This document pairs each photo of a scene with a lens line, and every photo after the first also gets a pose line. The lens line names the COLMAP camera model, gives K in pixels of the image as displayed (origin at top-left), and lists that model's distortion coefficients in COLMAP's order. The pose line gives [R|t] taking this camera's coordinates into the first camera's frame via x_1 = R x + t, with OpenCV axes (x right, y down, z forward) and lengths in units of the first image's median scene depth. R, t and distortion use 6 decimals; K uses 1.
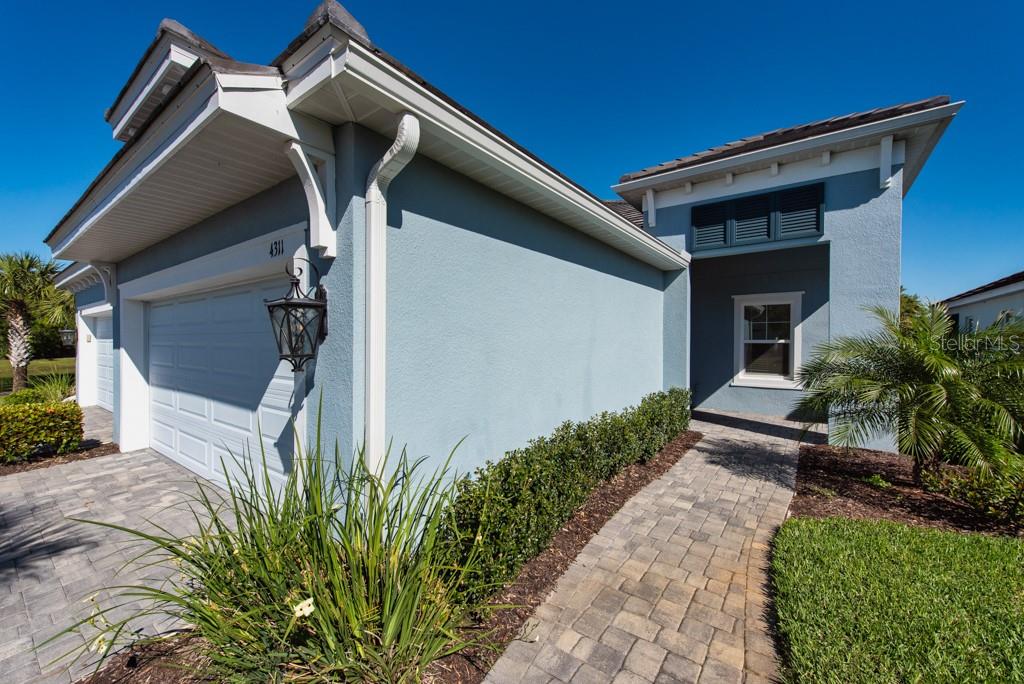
lens RADIAL K [[406.4, 0, 508.1], [0, 406.4, 341.6], [0, 0, 1]] dist [0.009845, -0.000194]
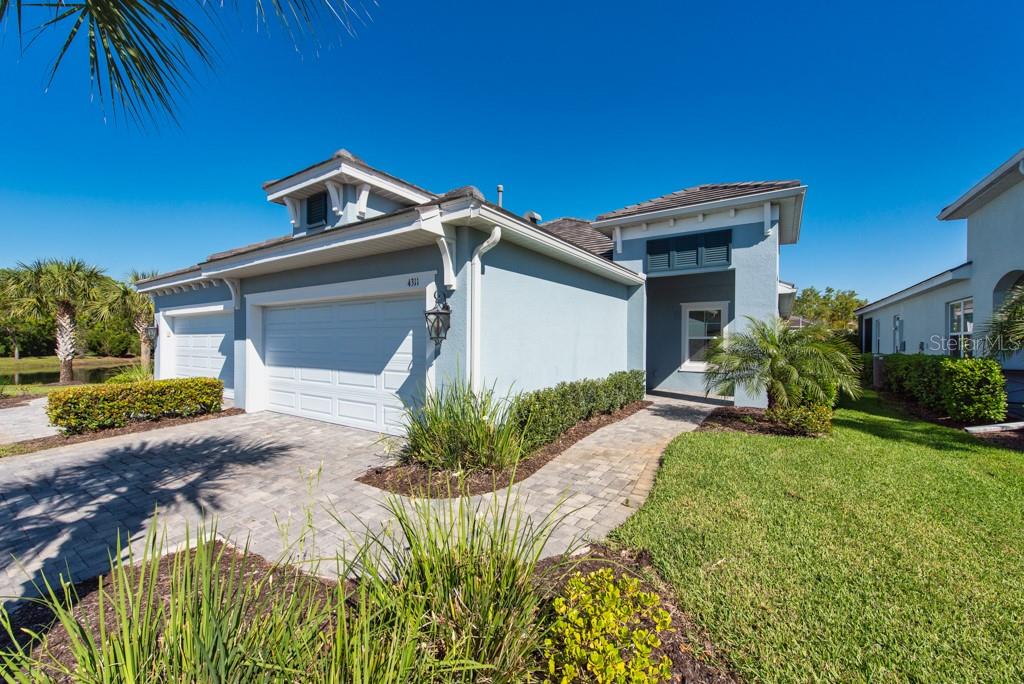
lens RADIAL K [[401.6, 0, 511.0], [0, 401.6, 344.2], [0, 0, 1]] dist [0.012117, -0.000295]
pose [[0.998639, 0.001559, 0.052124, -0.110745], [-0.001870, 0.999981, 0.005911, 0.023481], [-0.052114, -0.006000, 0.998623, -0.453740]]
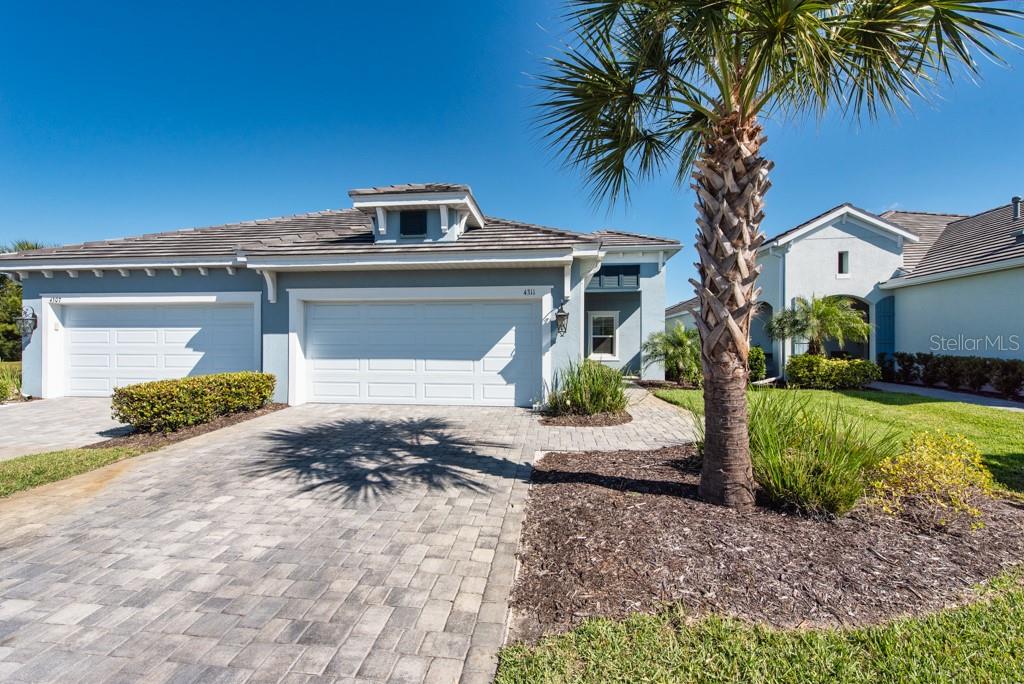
lens RADIAL K [[399.0, 0, 512.0], [0, 399.0, 342.0], [0, 0, 1]] dist [0.011586, -0.000268]
pose [[0.866738, 0.002702, 0.498756, -1.014006], [-0.000735, 0.999991, -0.004140, 0.053111], [-0.498762, 0.003221, 0.866733, -0.607246]]
